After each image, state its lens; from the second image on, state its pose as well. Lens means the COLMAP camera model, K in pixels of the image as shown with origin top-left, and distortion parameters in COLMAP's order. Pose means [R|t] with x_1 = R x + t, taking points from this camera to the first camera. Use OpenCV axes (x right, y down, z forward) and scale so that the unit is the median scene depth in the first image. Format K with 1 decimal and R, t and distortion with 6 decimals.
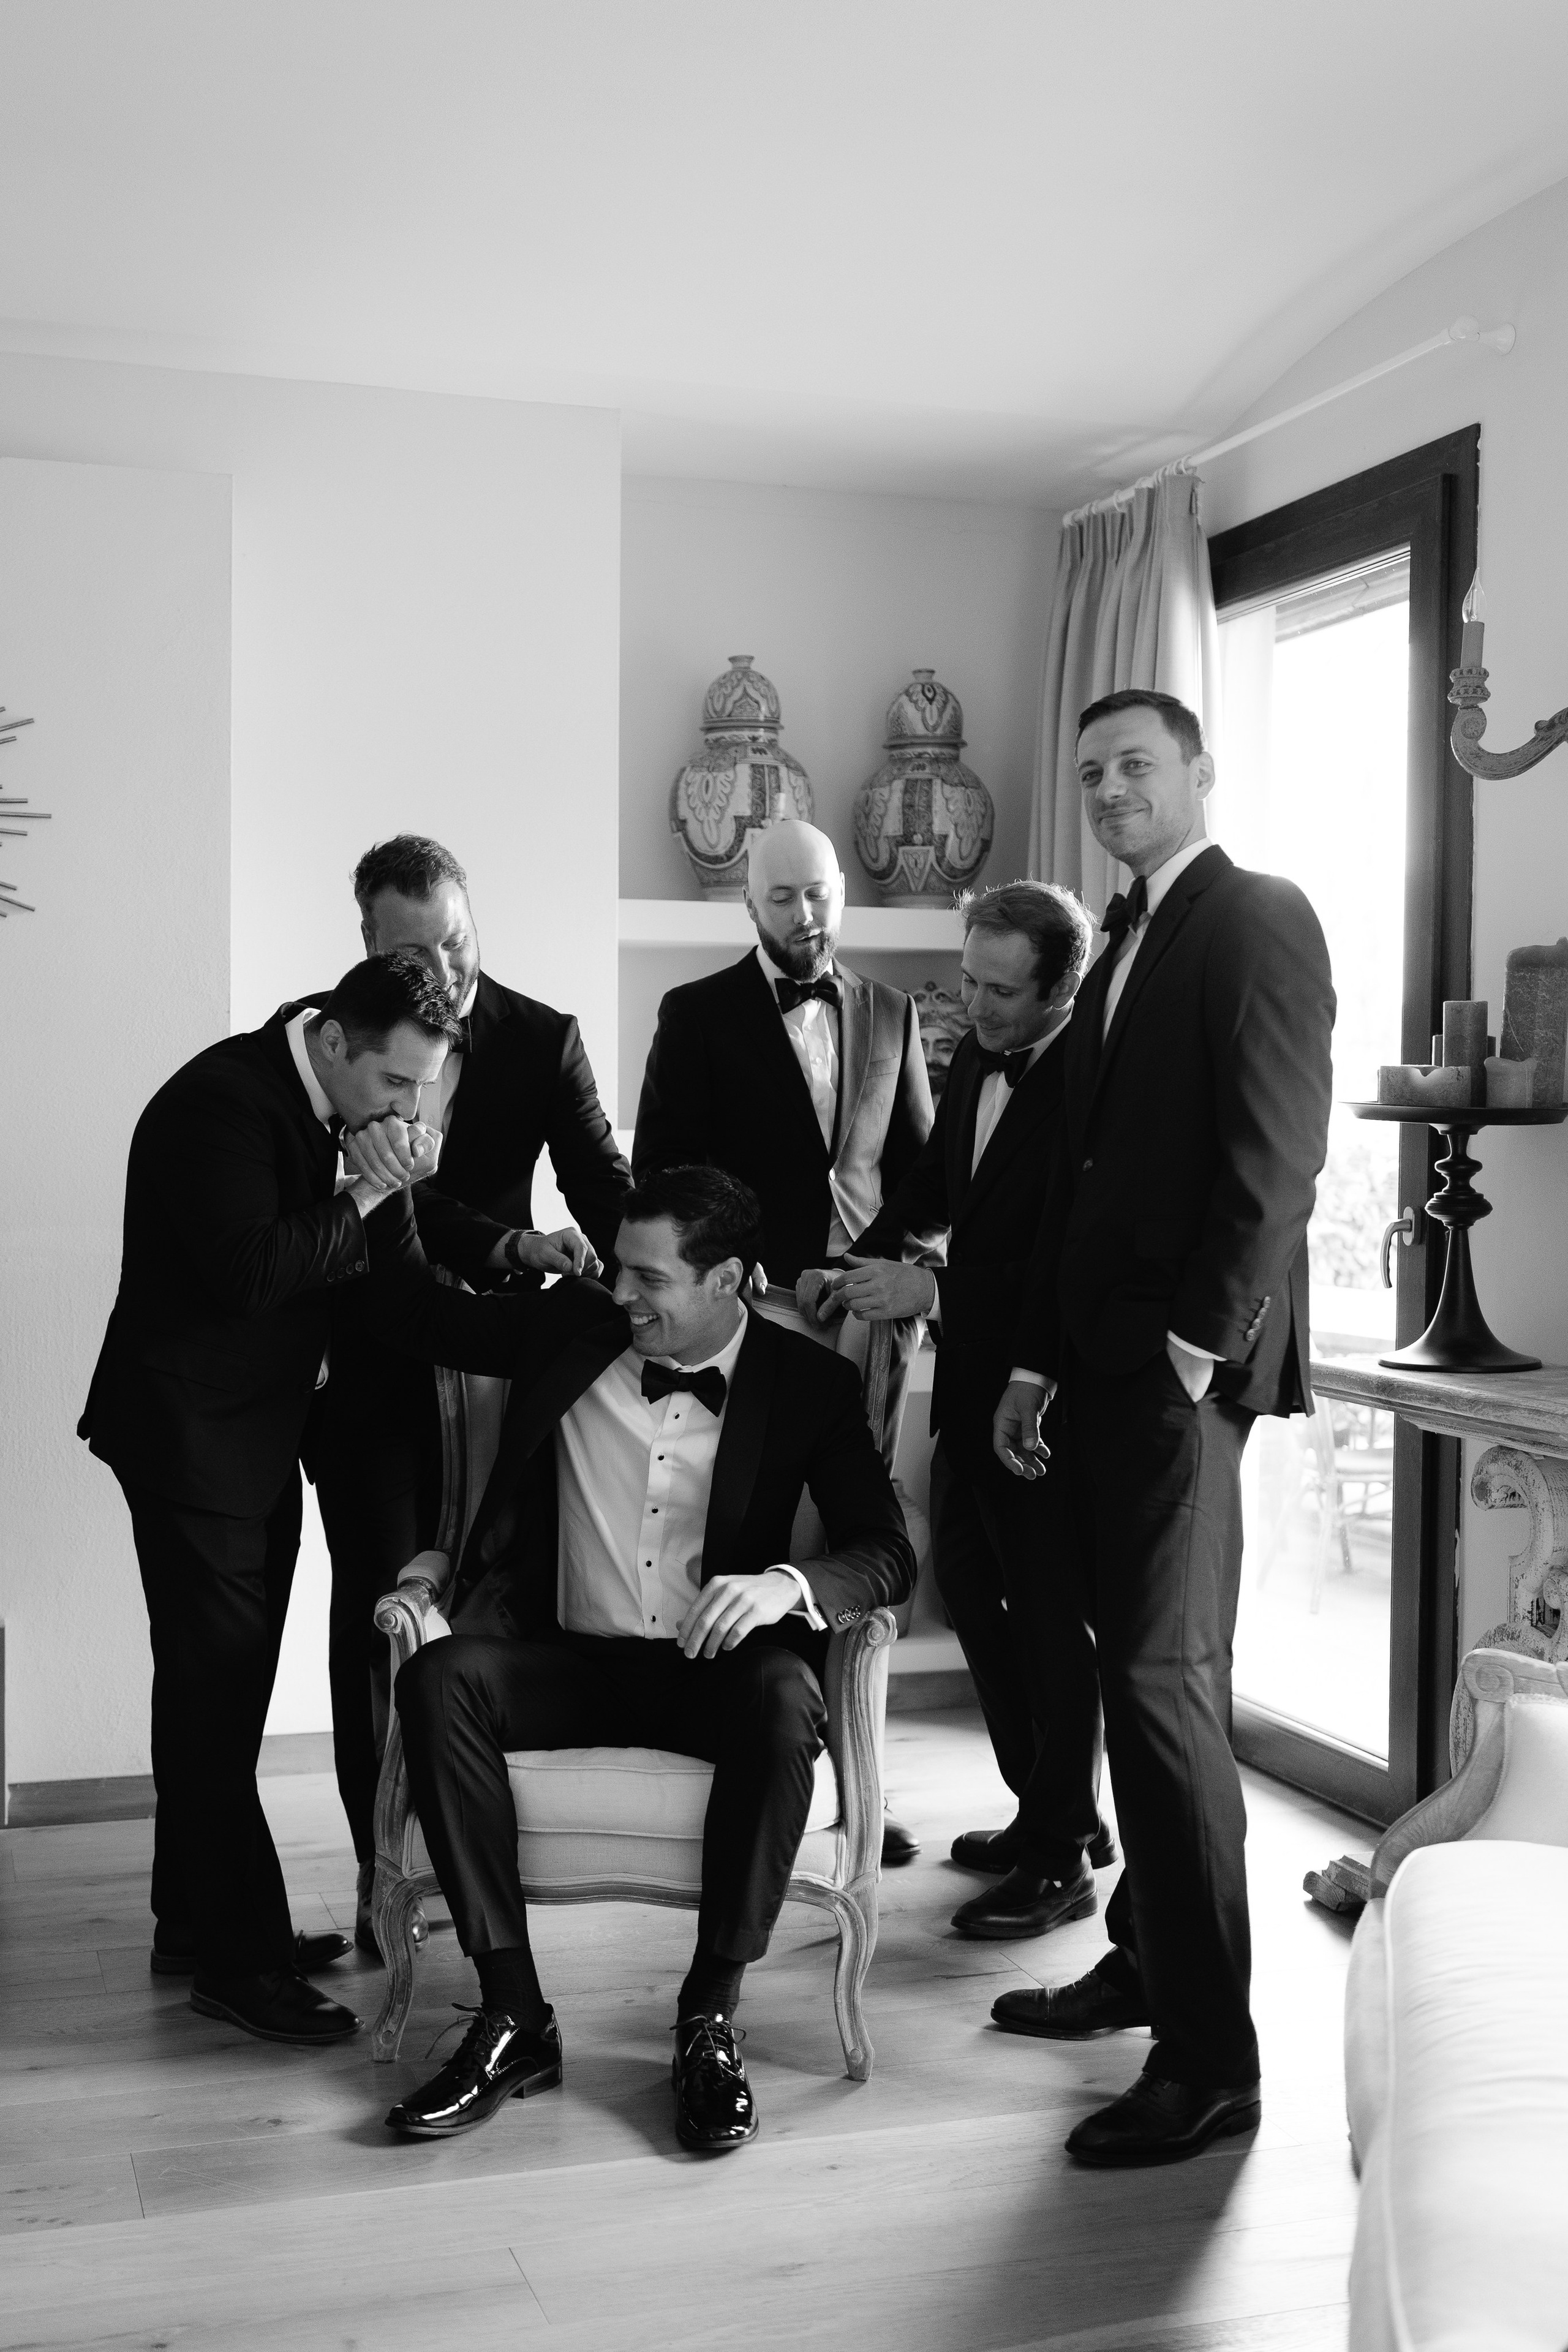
lens RADIAL K [[2441.4, 0, 683.9], [0, 2441.4, 1183.4], [0, 0, 1]] dist [0.032247, 0.002309]
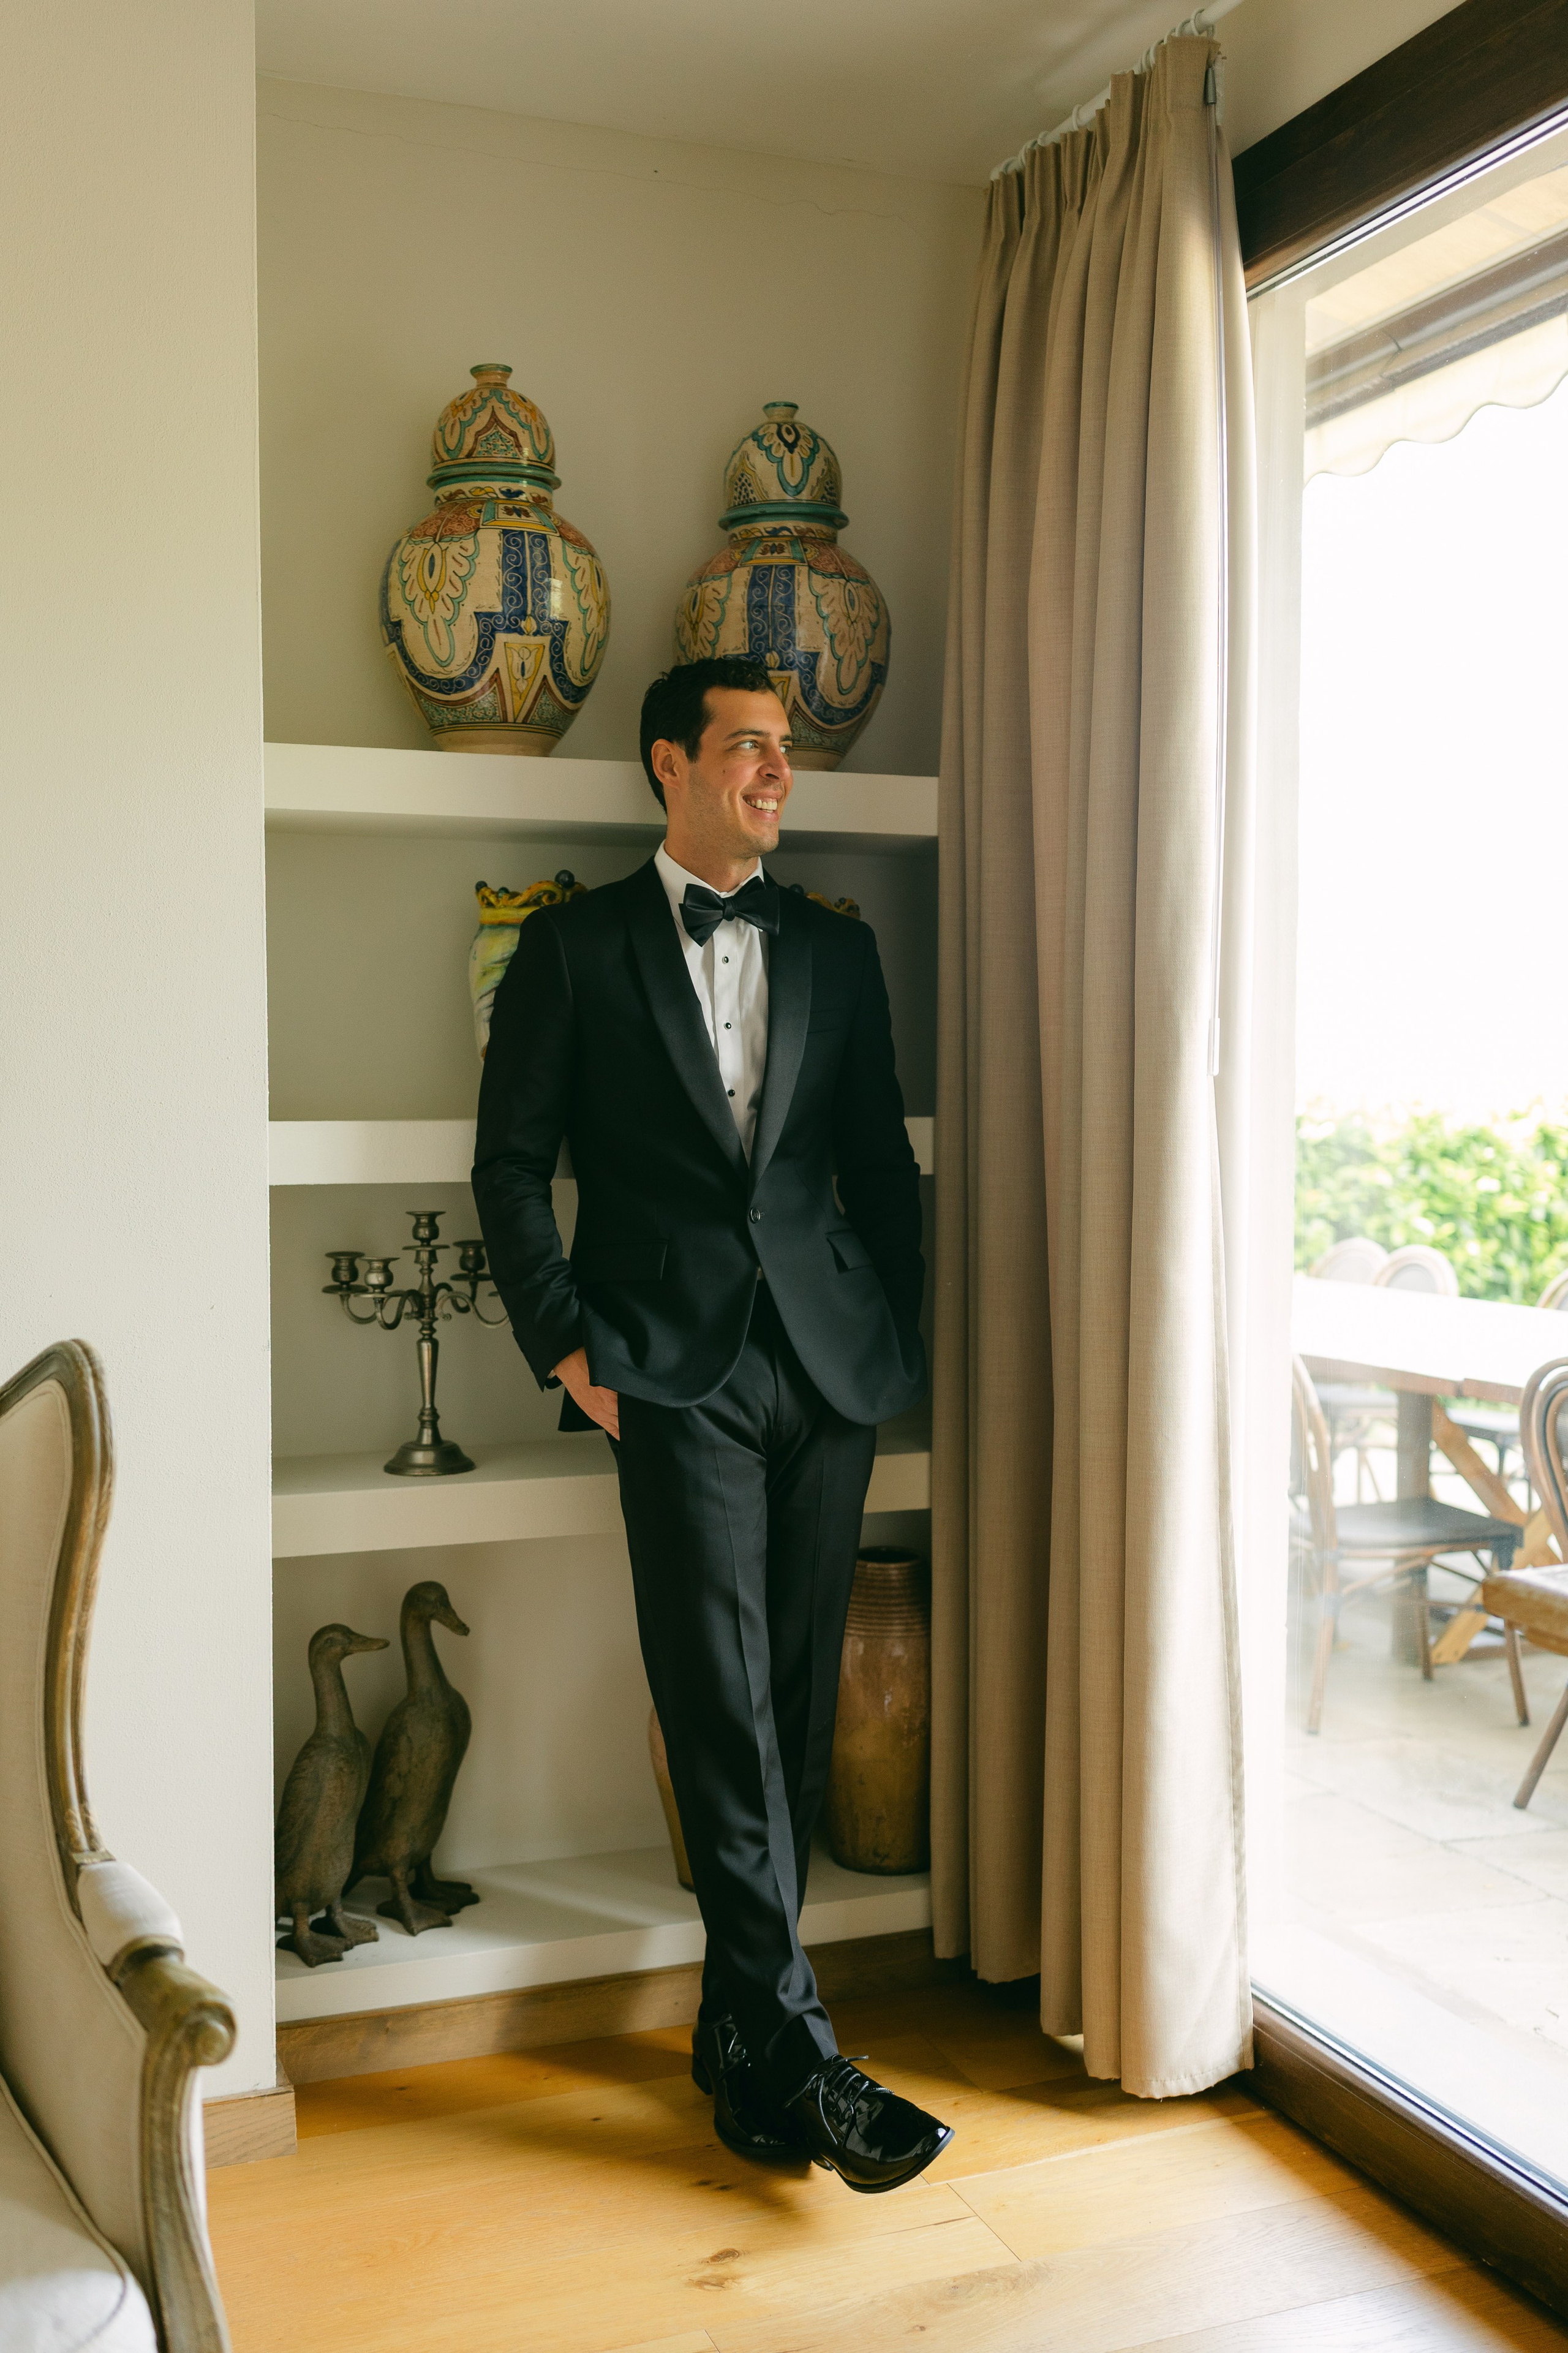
lens RADIAL K [[2292.8, 0, 784.0], [0, 2292.8, 1176.5], [0, 0, 1]] dist [0.000986, -0.003272]
pose [[0.996745, -0.010995, 0.079872, 0.049613], [0.009637, 0.999803, 0.017367, -0.016142], [-0.080047, -0.016540, 0.996654, 0.402270]]
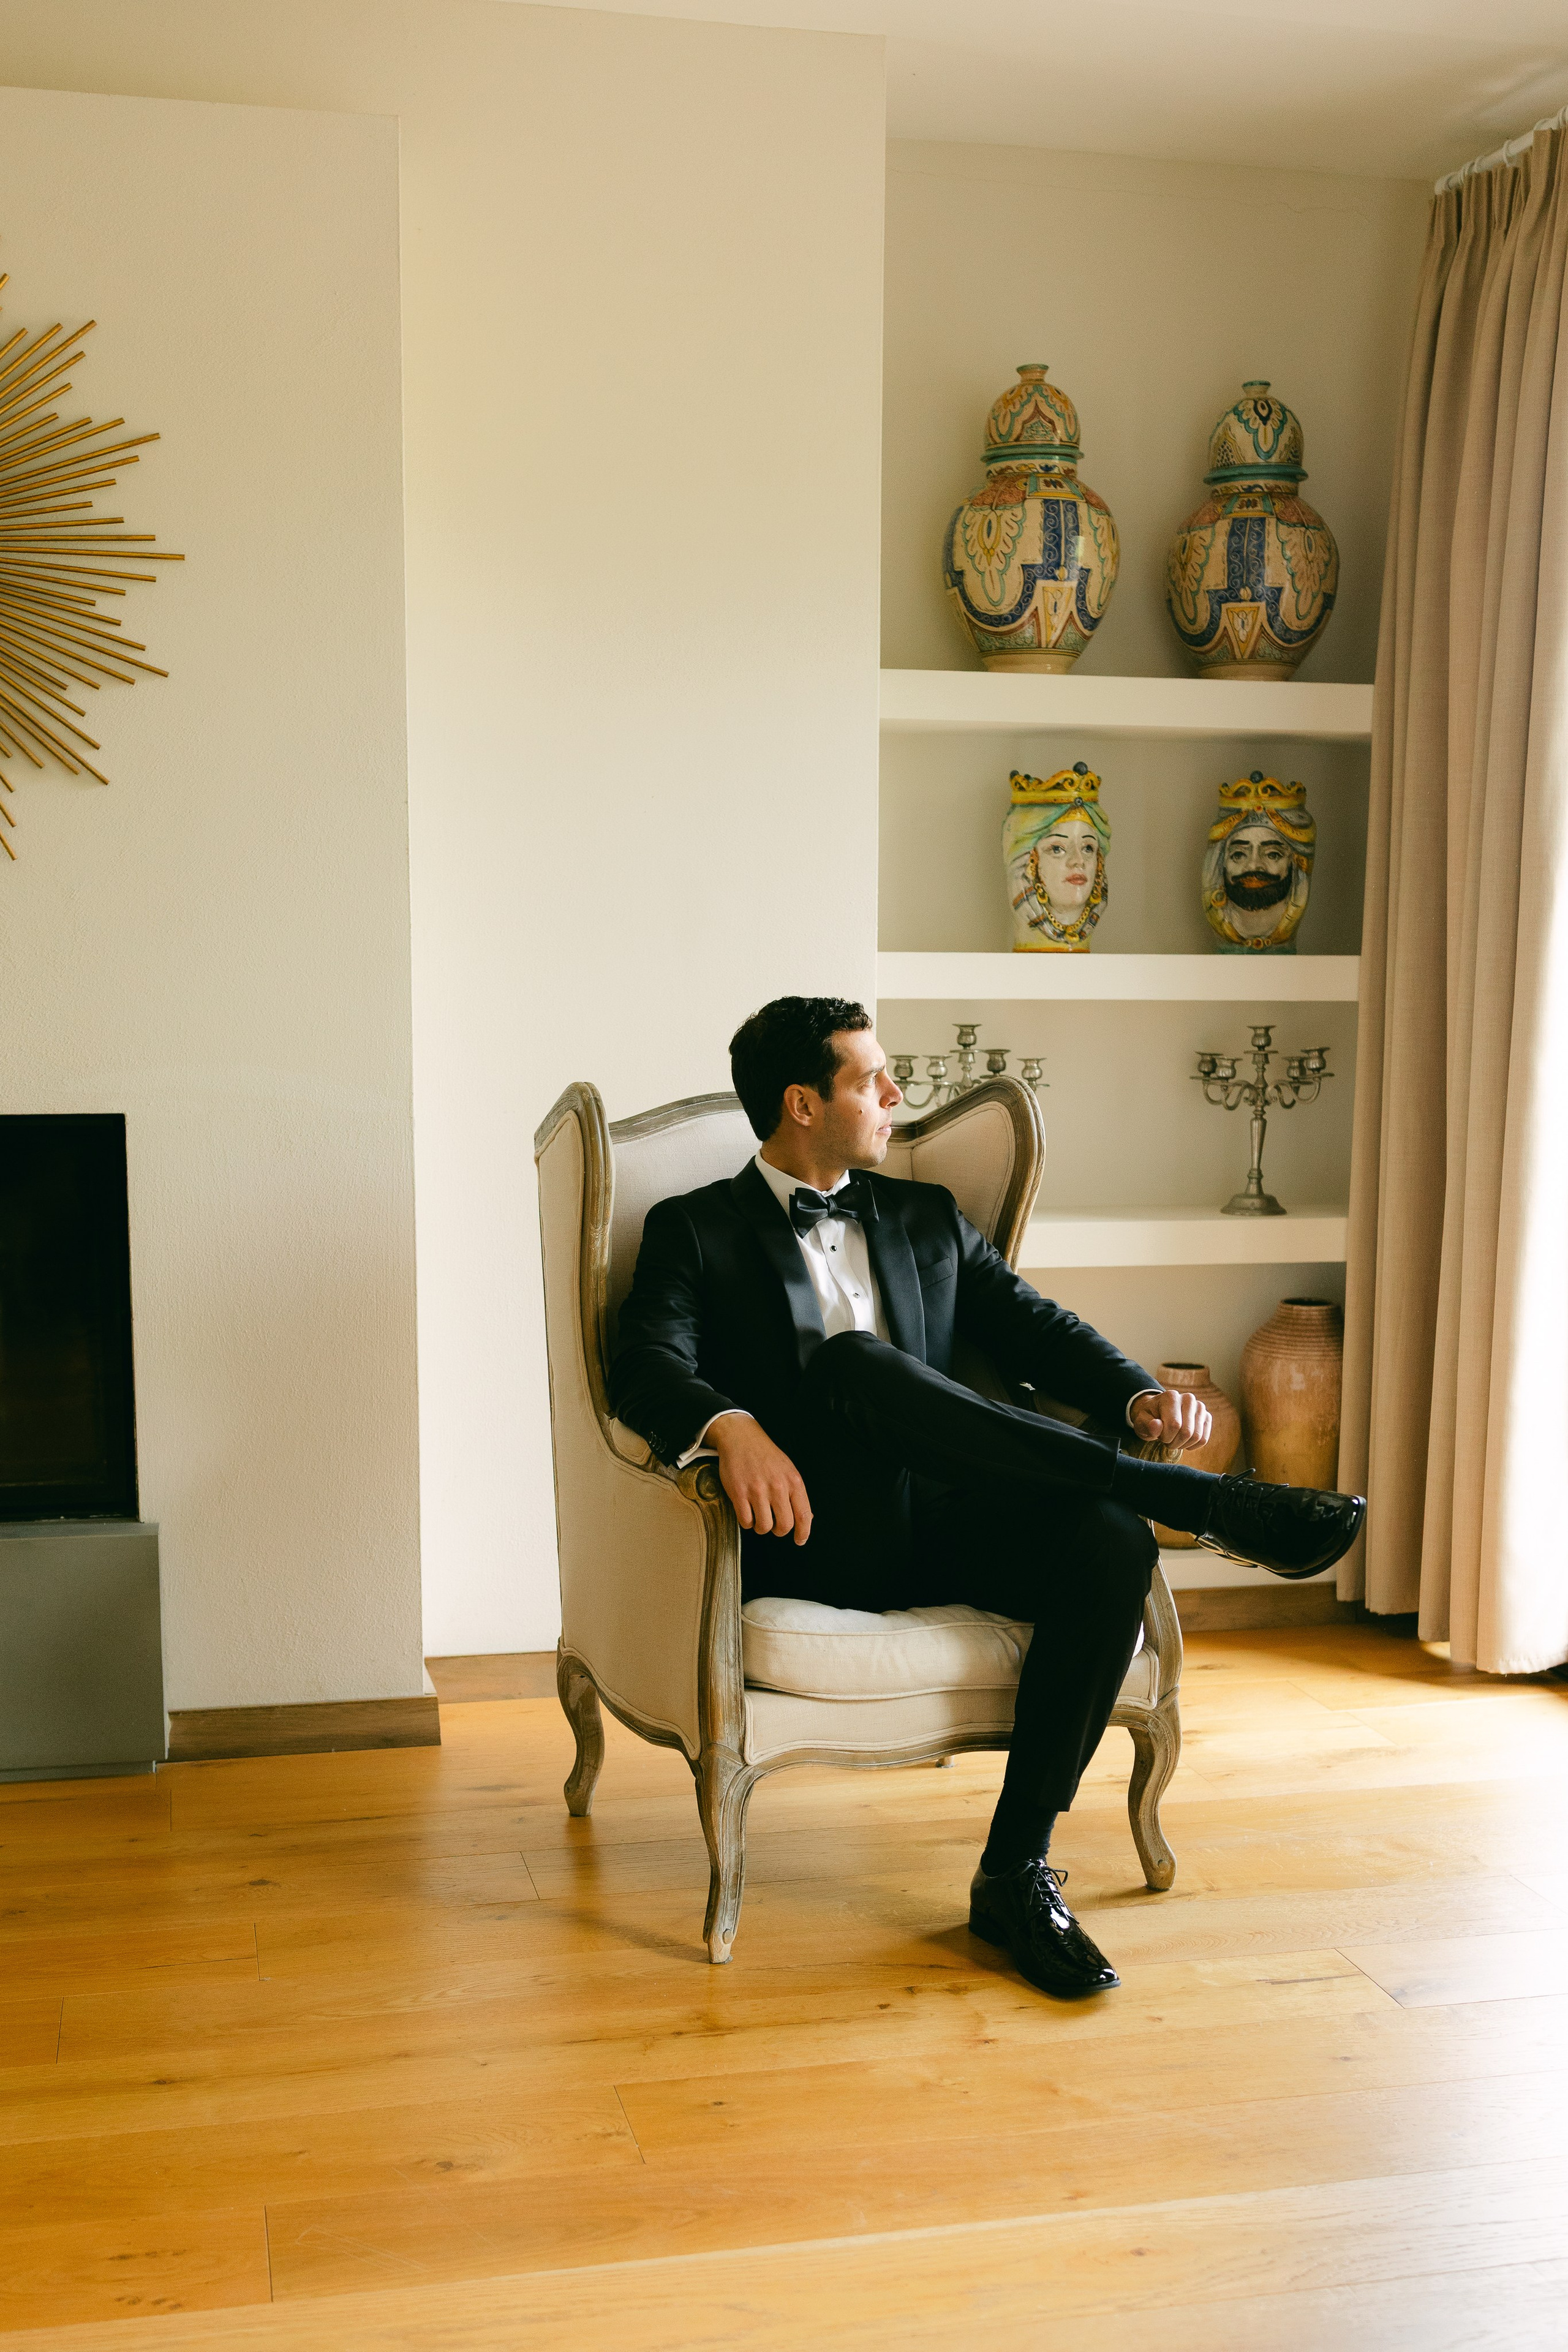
lens RADIAL K [[2520.4, 0, 784.1], [0, 2520.4, 1350.3], [0, 0, 1]] dist [0.001108, -0.006074]
pose [[0.997804, 0.008373, -0.065698, -0.001311], [-0.000155, 0.992268, 0.124112, 0.006487], [0.066229, -0.123829, 0.990091, 0.120036]]
